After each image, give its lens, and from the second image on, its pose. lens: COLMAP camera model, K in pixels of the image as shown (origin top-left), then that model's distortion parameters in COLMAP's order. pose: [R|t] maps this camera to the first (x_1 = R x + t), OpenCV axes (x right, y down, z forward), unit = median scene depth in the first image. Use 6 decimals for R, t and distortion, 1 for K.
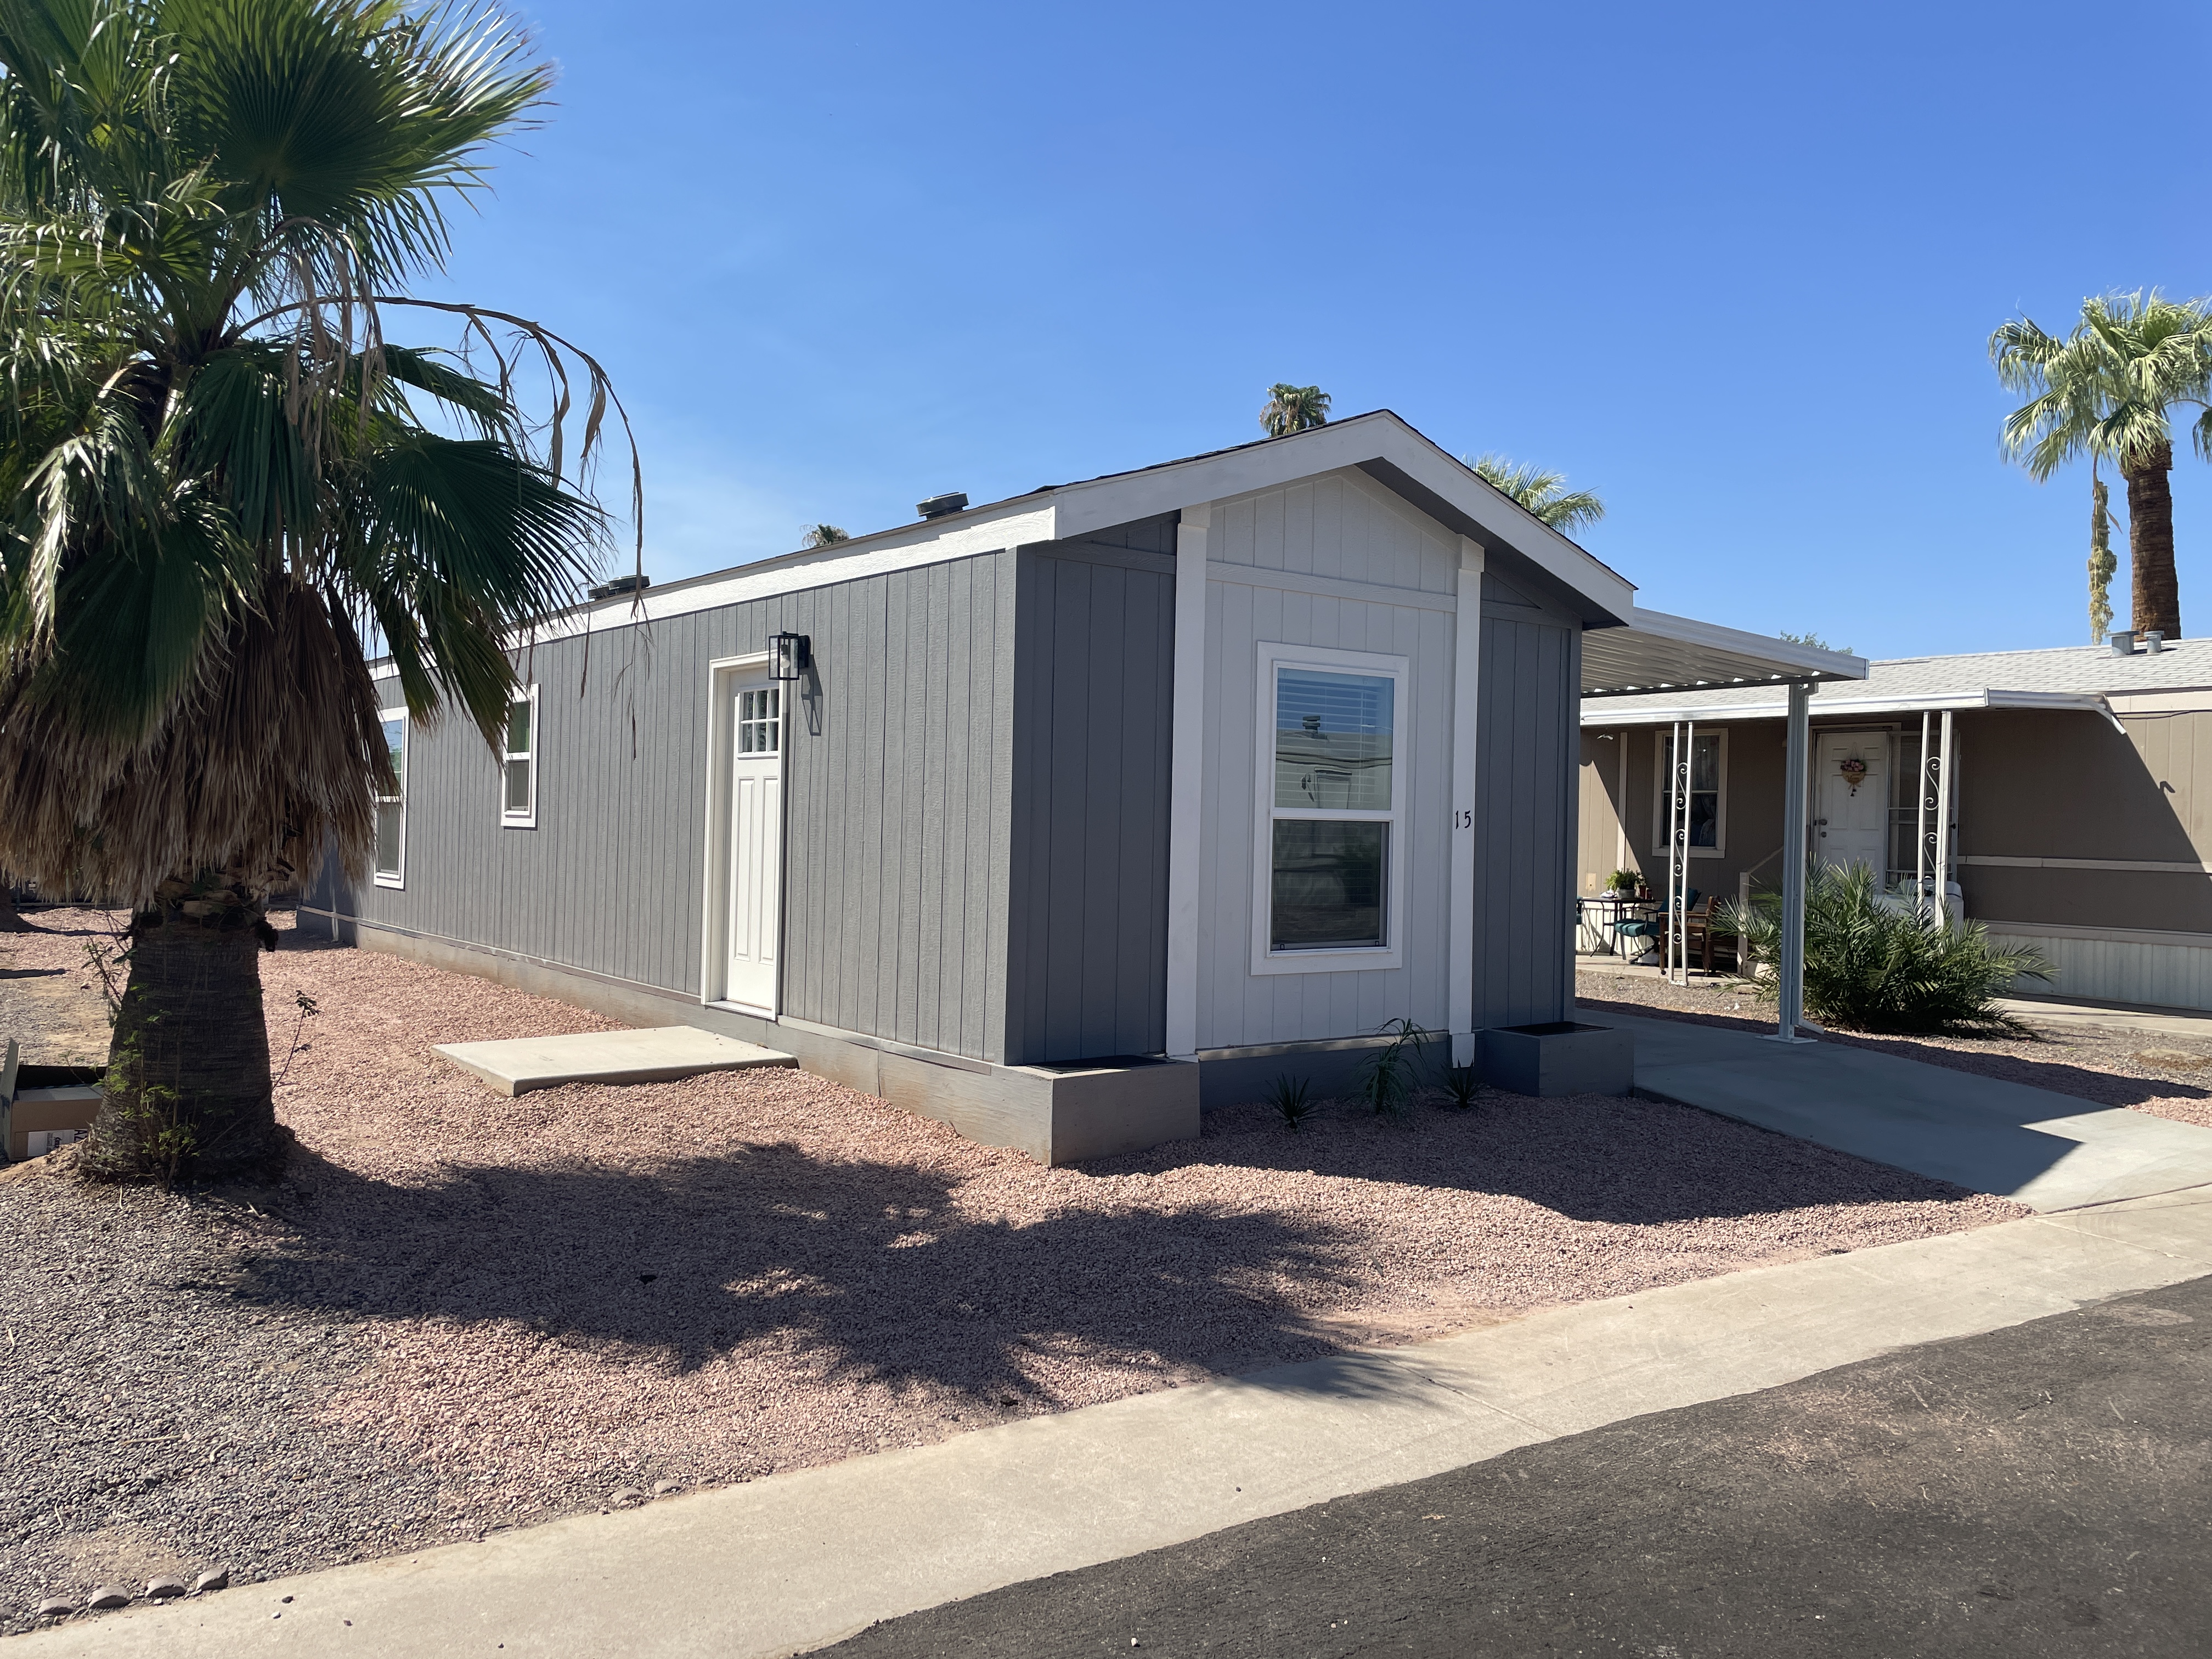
lens RADIAL K [[1668.2, 0, 1106.0], [0, 1668.2, 829.5], [0, 0, 1]] dist [0.025734, -0.004654]
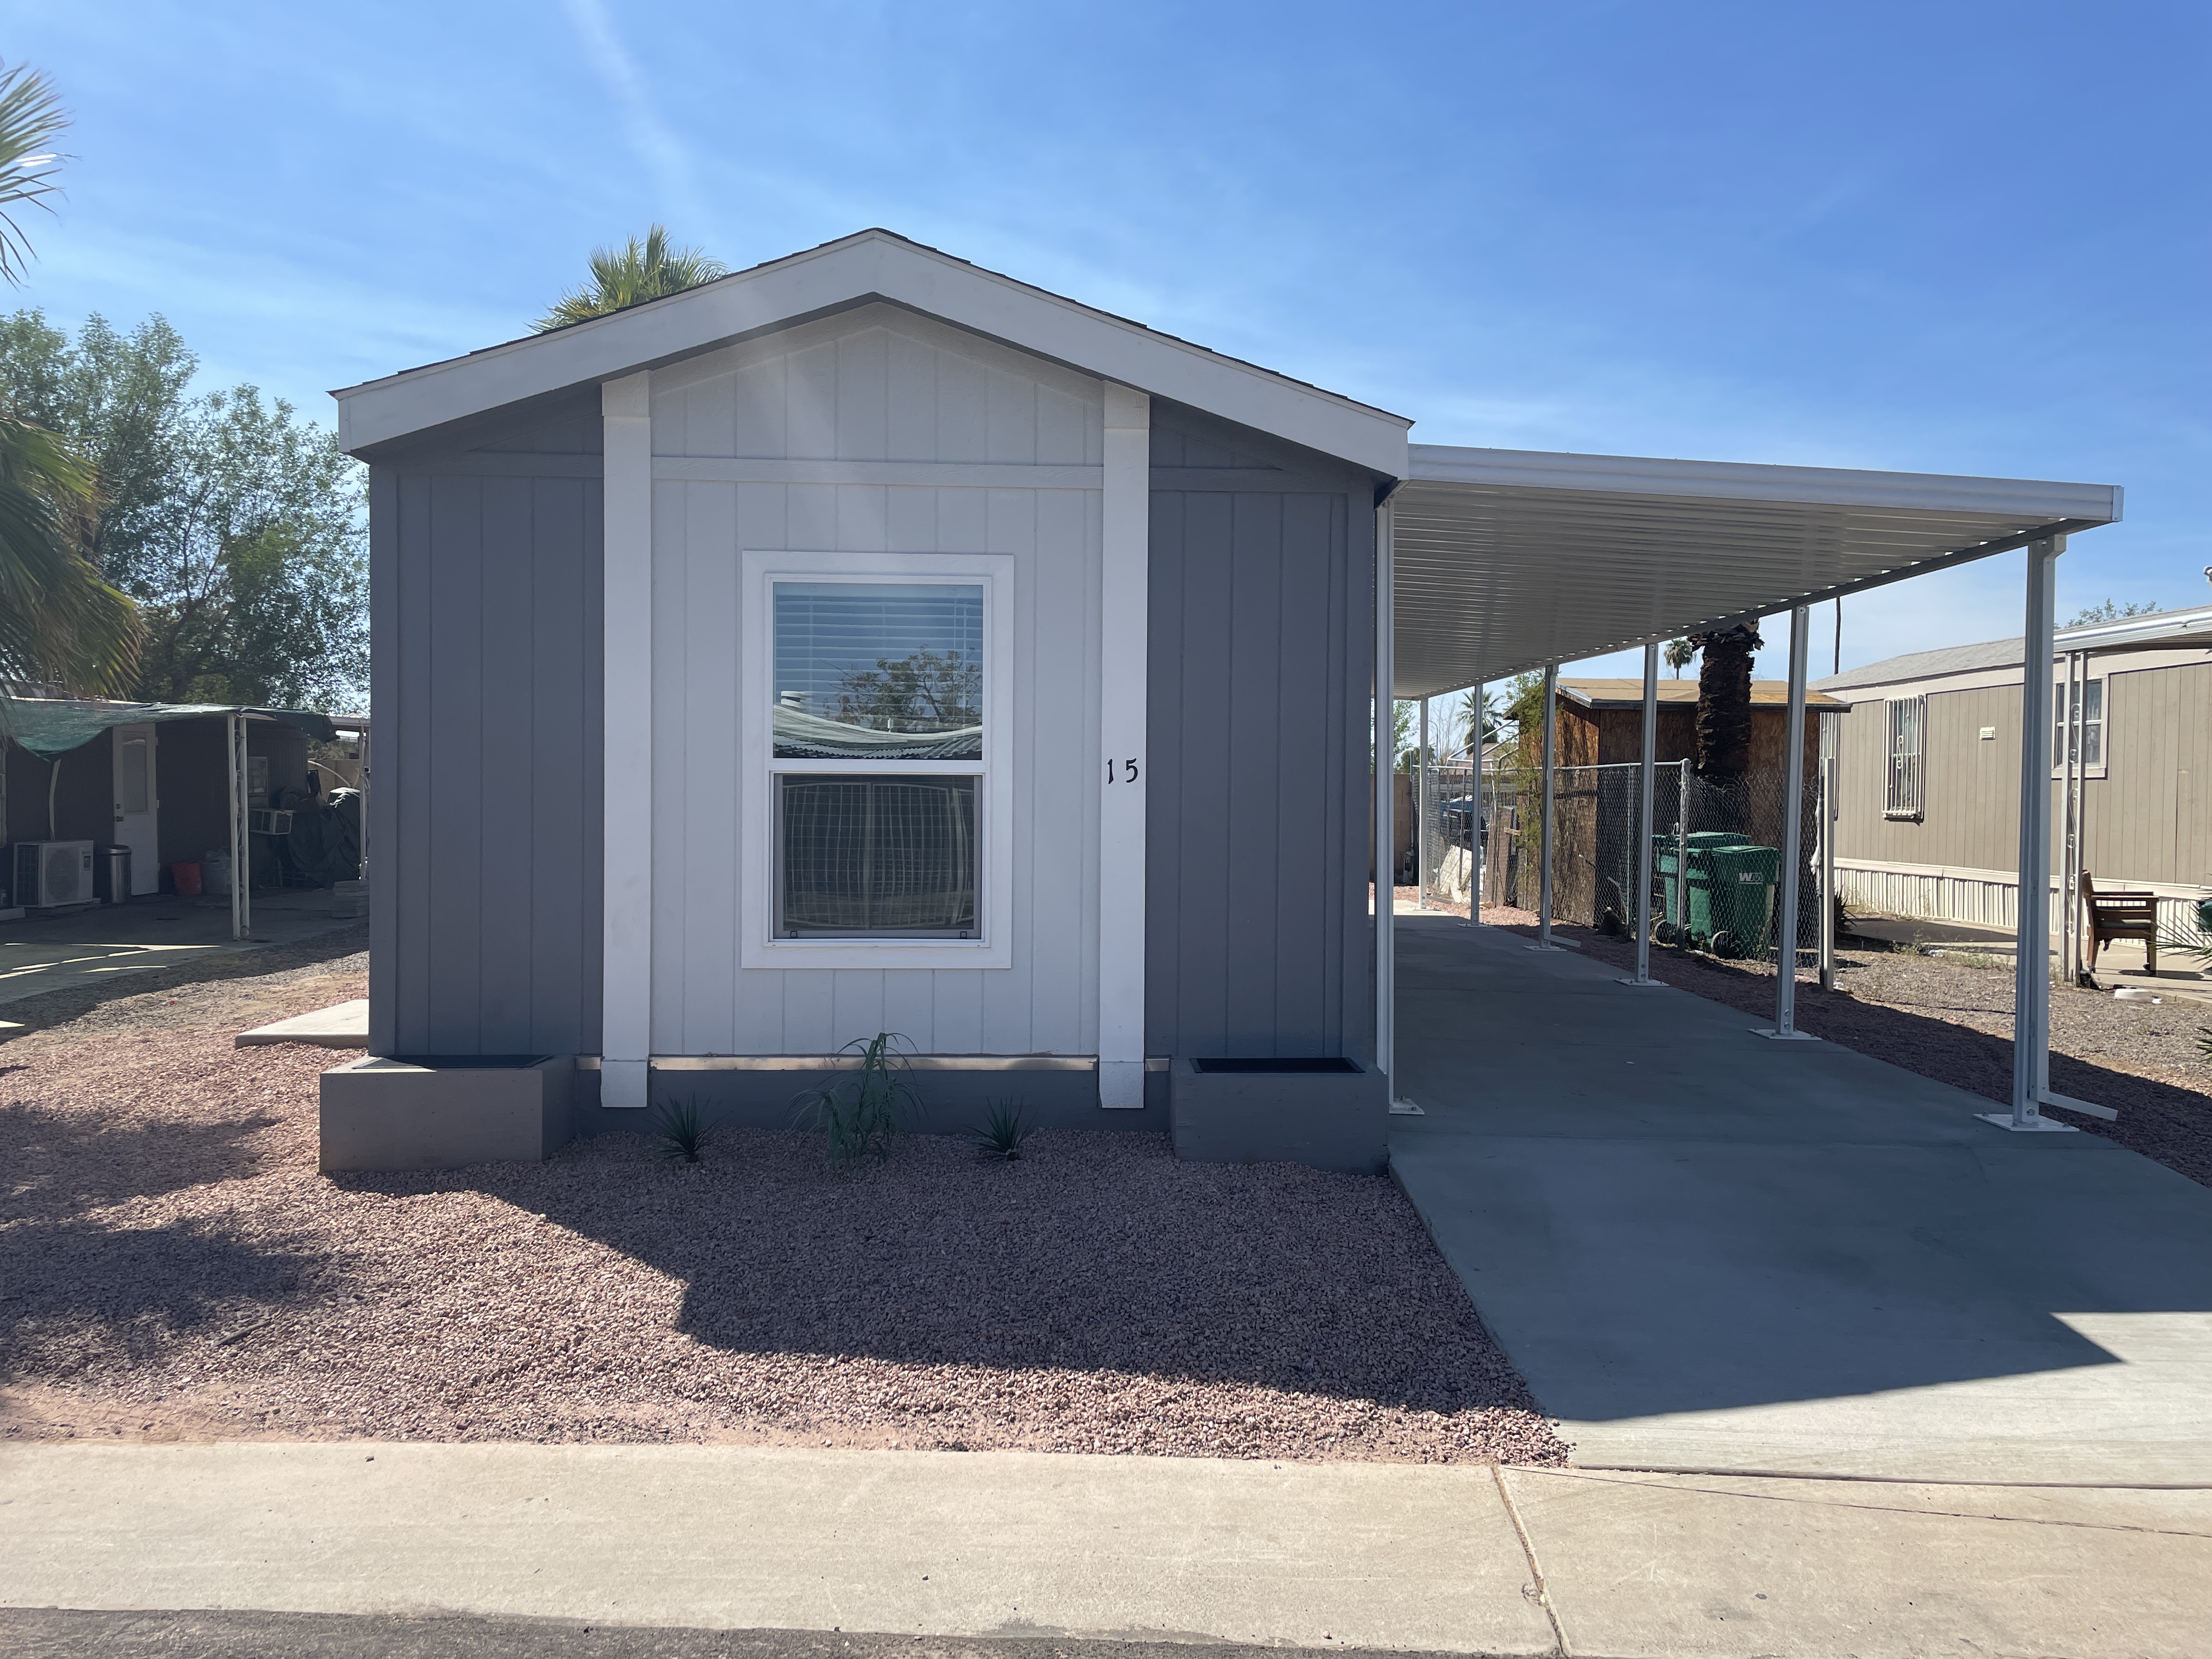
lens RADIAL K [[1668.2, 0, 1106.0], [0, 1668.2, 829.5], [0, 0, 1]] dist [0.025734, -0.004654]
pose [[0.820928, -0.003021, -0.571024, 0.650468], [0.006163, 0.999975, 0.003570, 0.017855], [0.570999, -0.006450, 0.820926, 0.412858]]
